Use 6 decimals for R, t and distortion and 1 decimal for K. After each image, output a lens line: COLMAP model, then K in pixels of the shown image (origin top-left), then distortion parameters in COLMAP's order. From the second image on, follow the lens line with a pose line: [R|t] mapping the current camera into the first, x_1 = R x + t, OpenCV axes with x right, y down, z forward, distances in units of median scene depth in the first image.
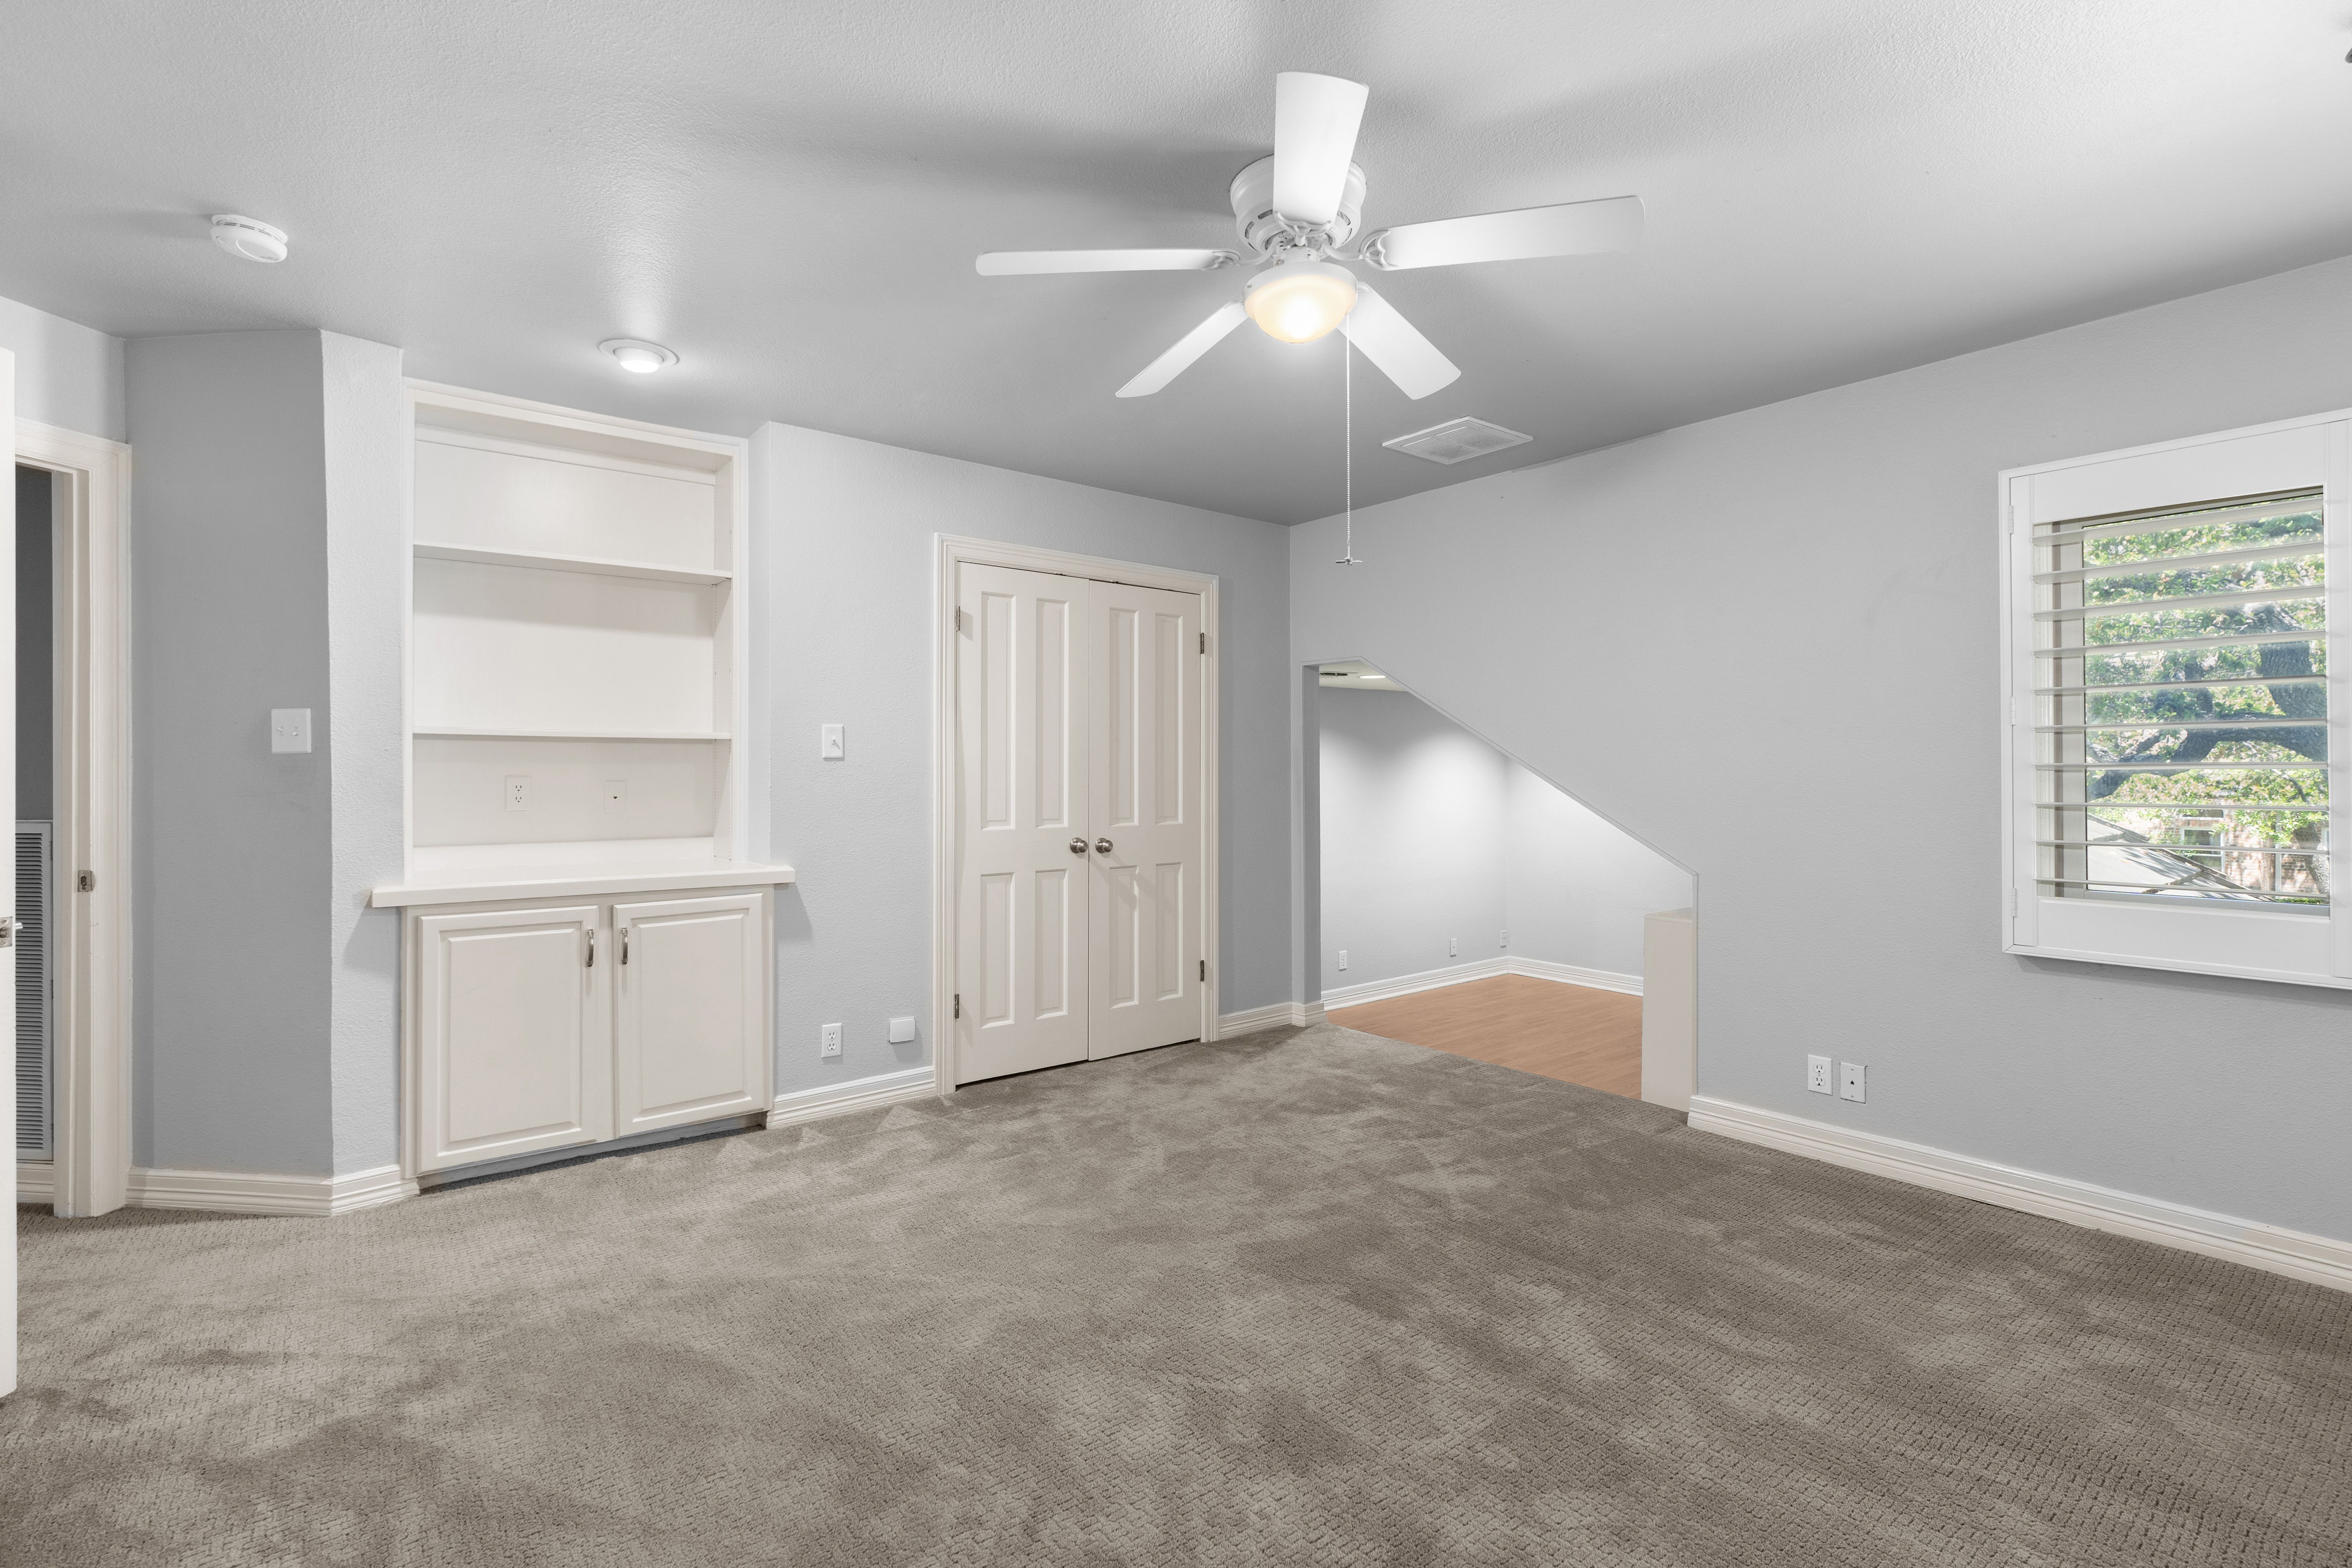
lens RADIAL K [[1073.9, 0, 1170.8], [0, 1073.9, 769.3], [0, 0, 1]] dist [-0.002302, 0.000986]
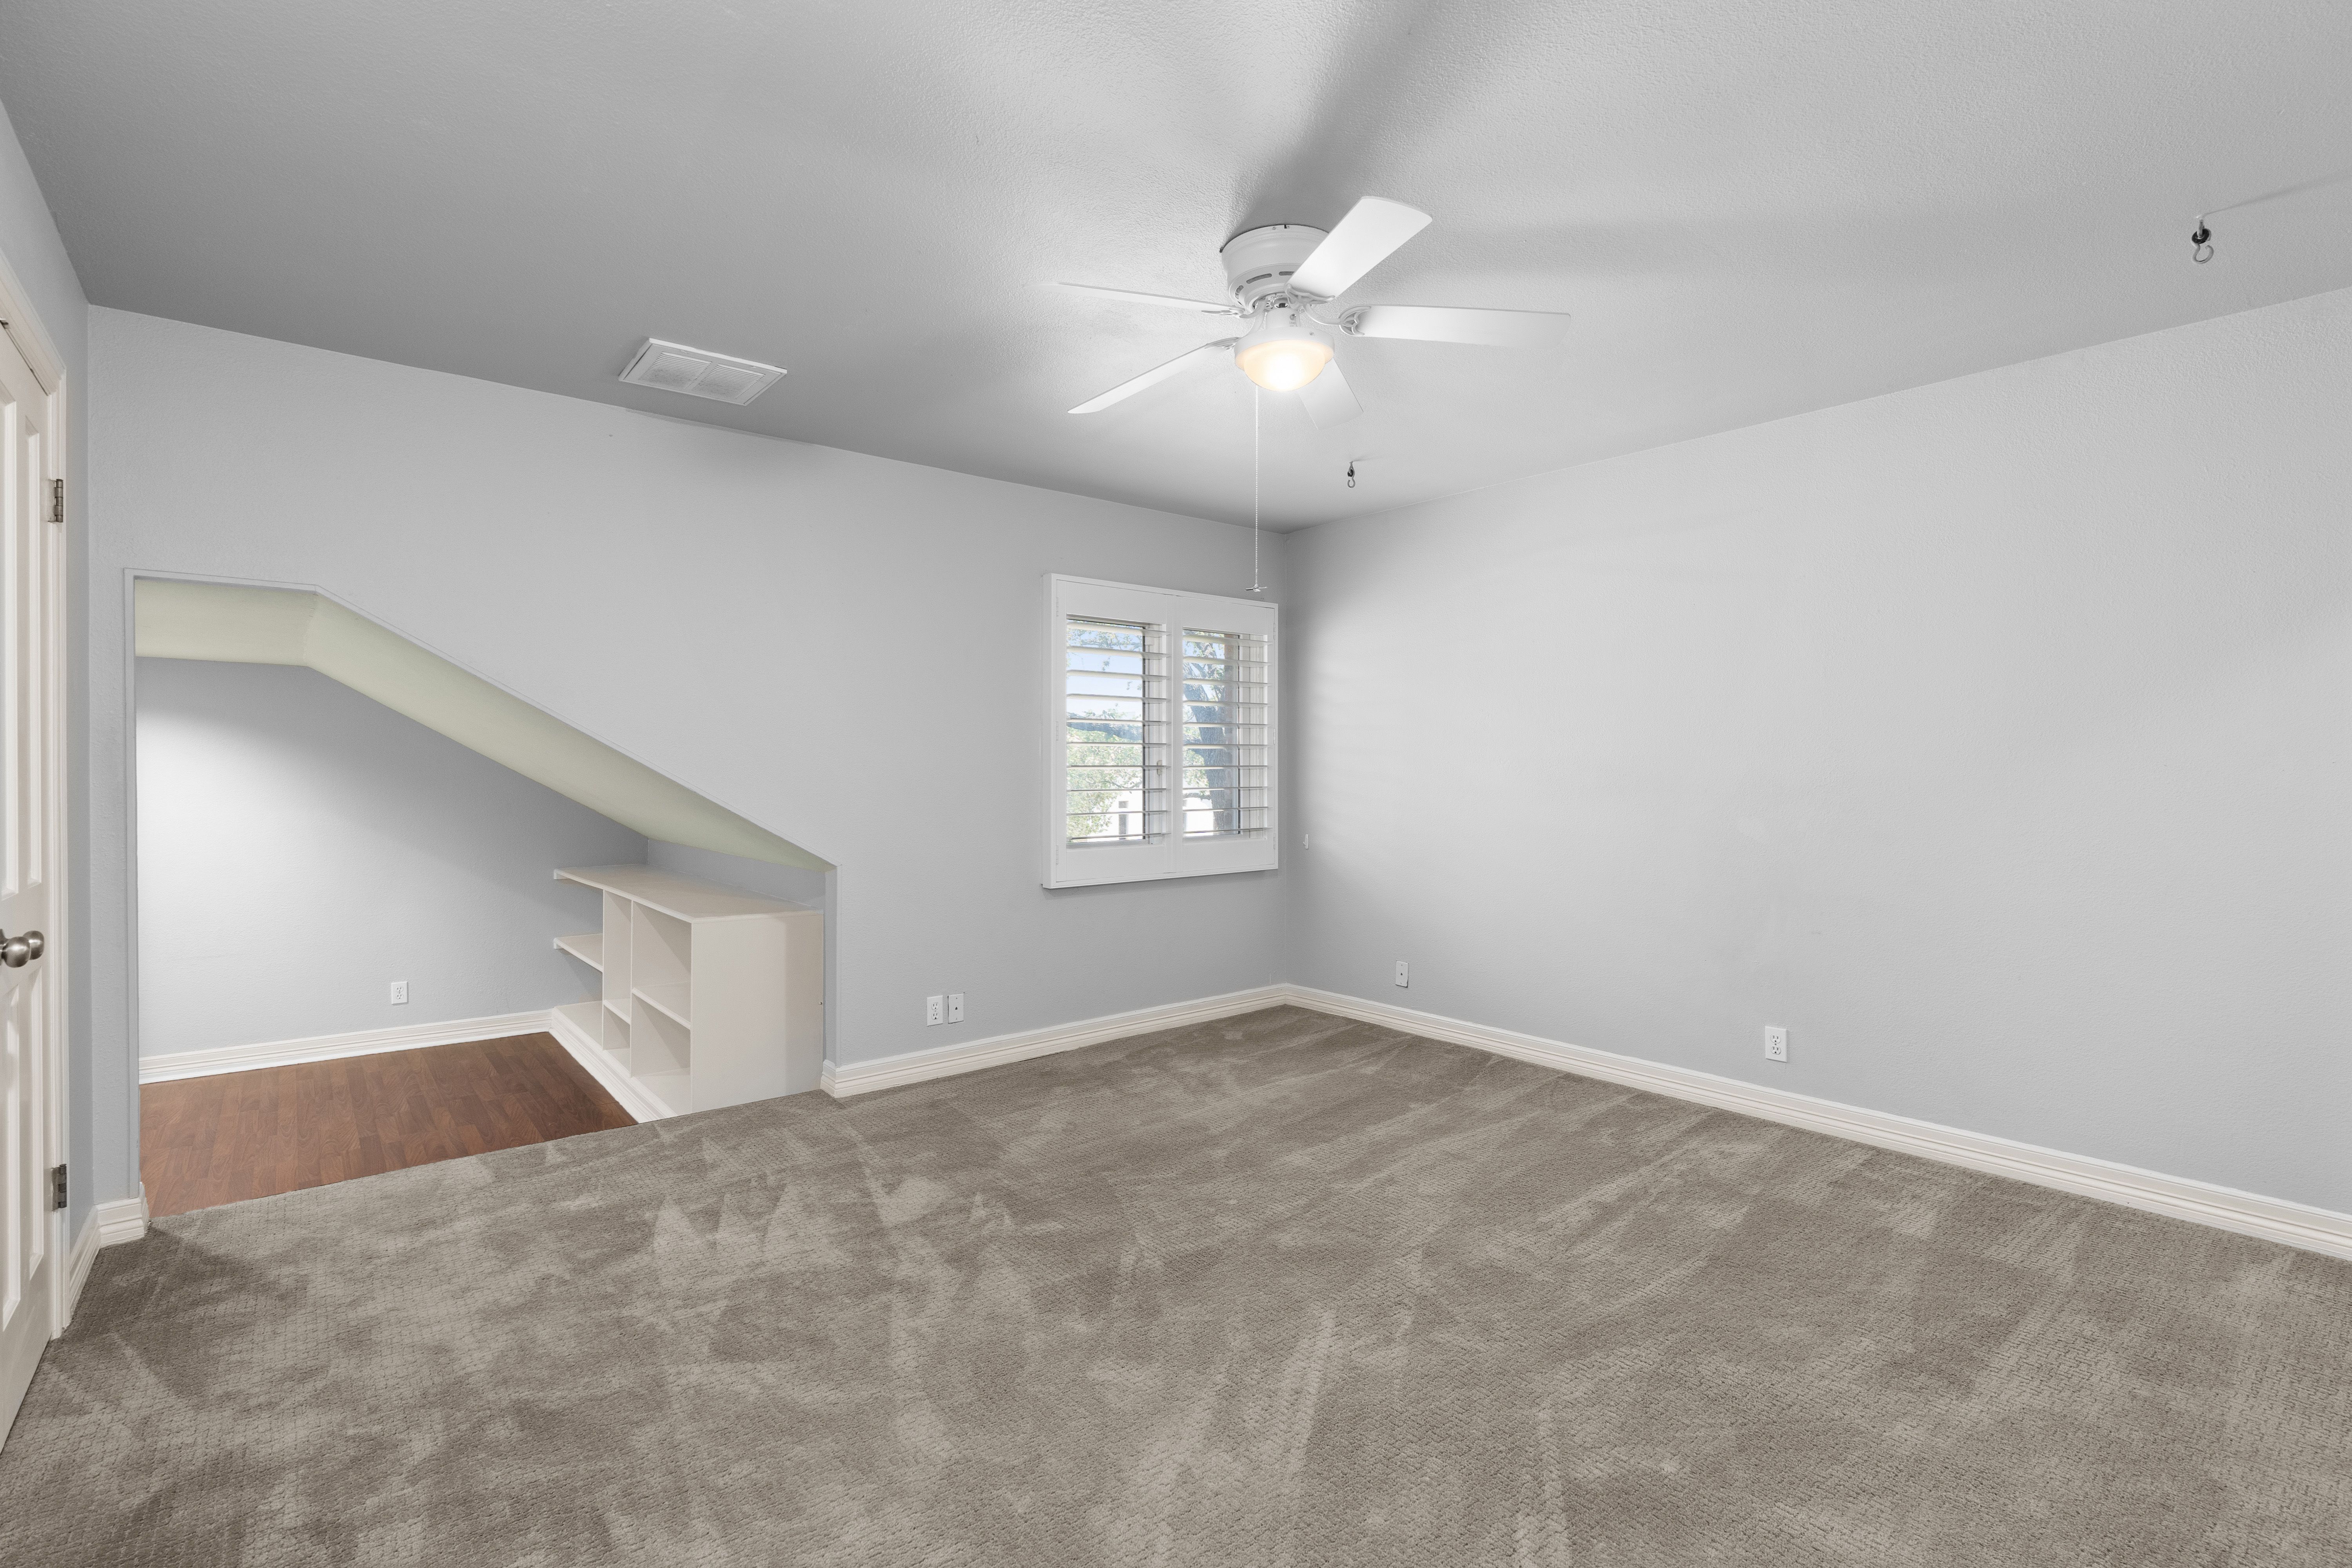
lens RADIAL K [[1073.9, 0, 1170.8], [0, 1073.9, 769.3], [0, 0, 1]] dist [-0.002302, 0.000986]
pose [[-0.019648, 0.004524, 0.999797, -0.633355], [0.001231, 0.999989, -0.004501, 0.007137], [-0.999806, 0.001142, -0.019653, 0.716974]]
